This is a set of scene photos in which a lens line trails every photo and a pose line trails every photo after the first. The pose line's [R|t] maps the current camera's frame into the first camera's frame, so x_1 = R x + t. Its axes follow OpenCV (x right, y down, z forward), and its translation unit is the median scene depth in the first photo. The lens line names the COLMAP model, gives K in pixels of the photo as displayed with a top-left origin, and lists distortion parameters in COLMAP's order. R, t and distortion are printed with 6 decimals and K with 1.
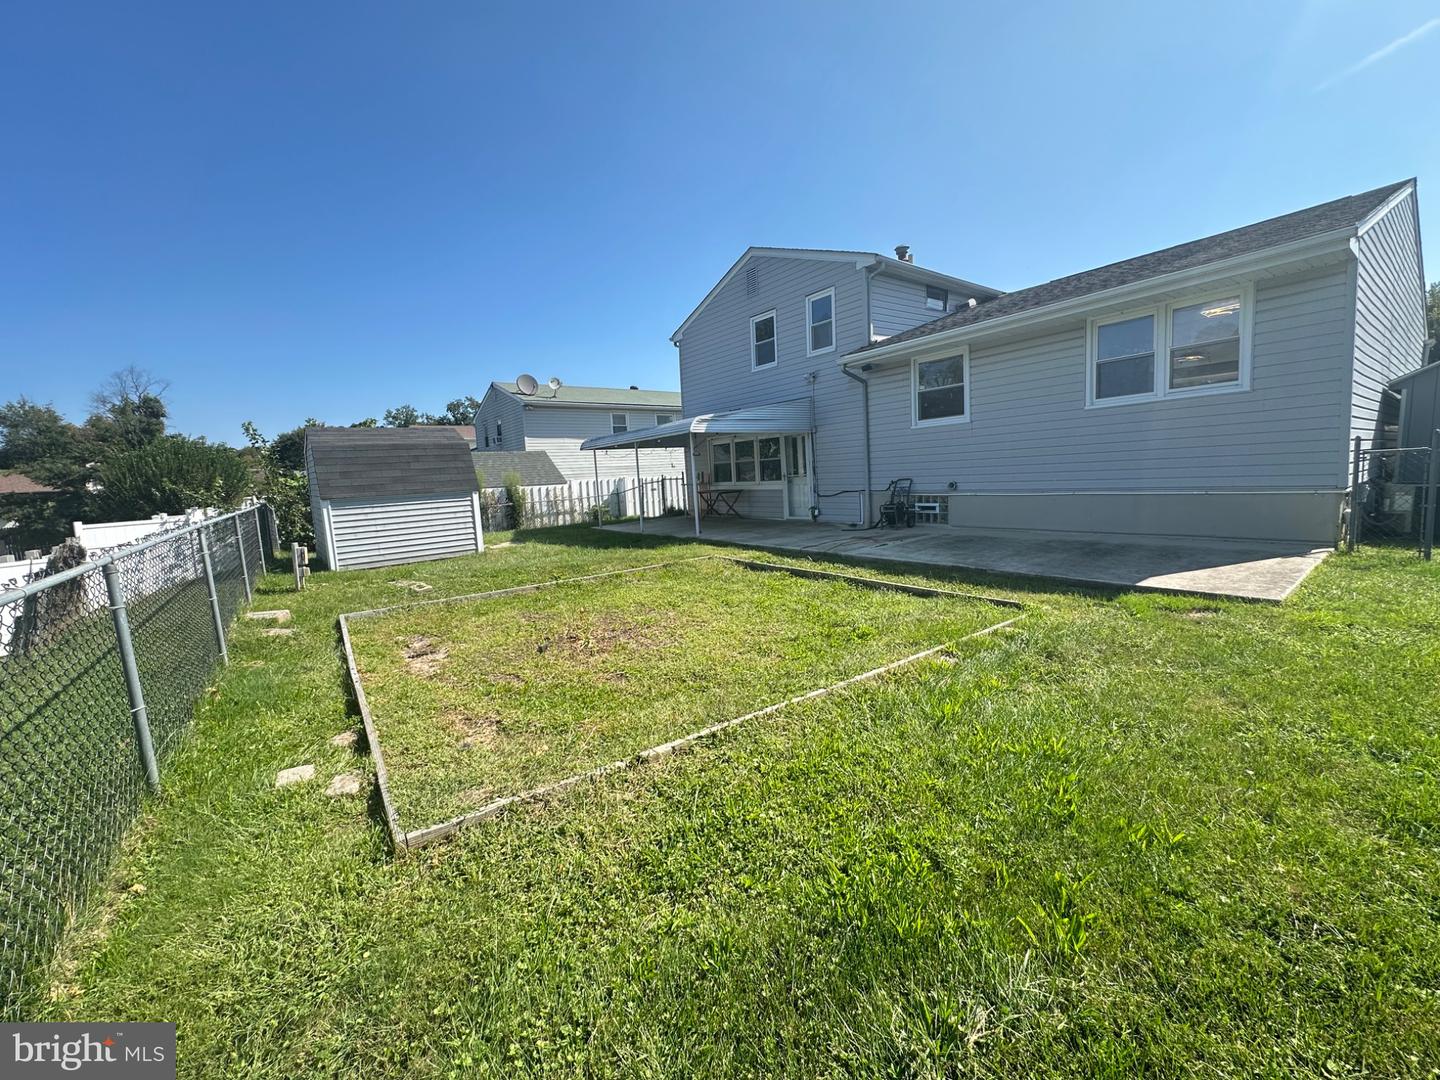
lens RADIAL K [[573.6, 0, 718.3], [0, 573.6, 543.8], [0, 0, 1]] dist [0.000901, 0.000174]
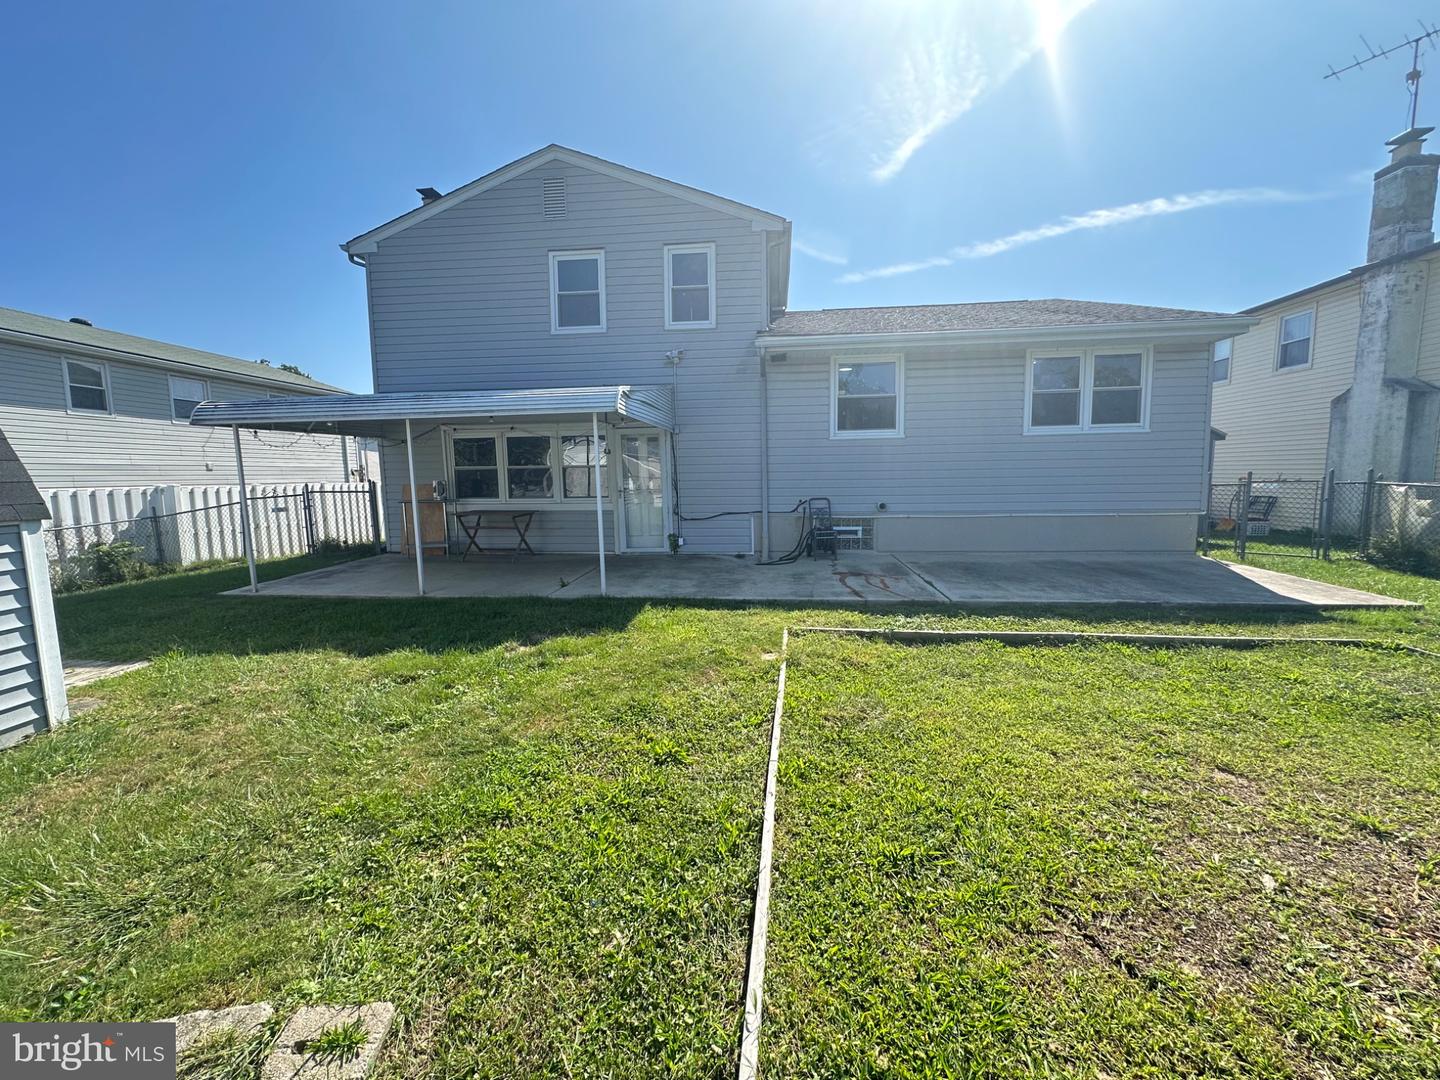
lens RADIAL K [[576.1, 0, 720.0], [0, 576.1, 540.0], [0, 0, 1]] dist [-0.000460, 0.000020]
pose [[0.680051, -0.041104, 0.732012, -0.351989], [0.067442, 0.997701, -0.006631, -0.050642], [-0.730057, 0.053878, 0.681259, 0.479573]]
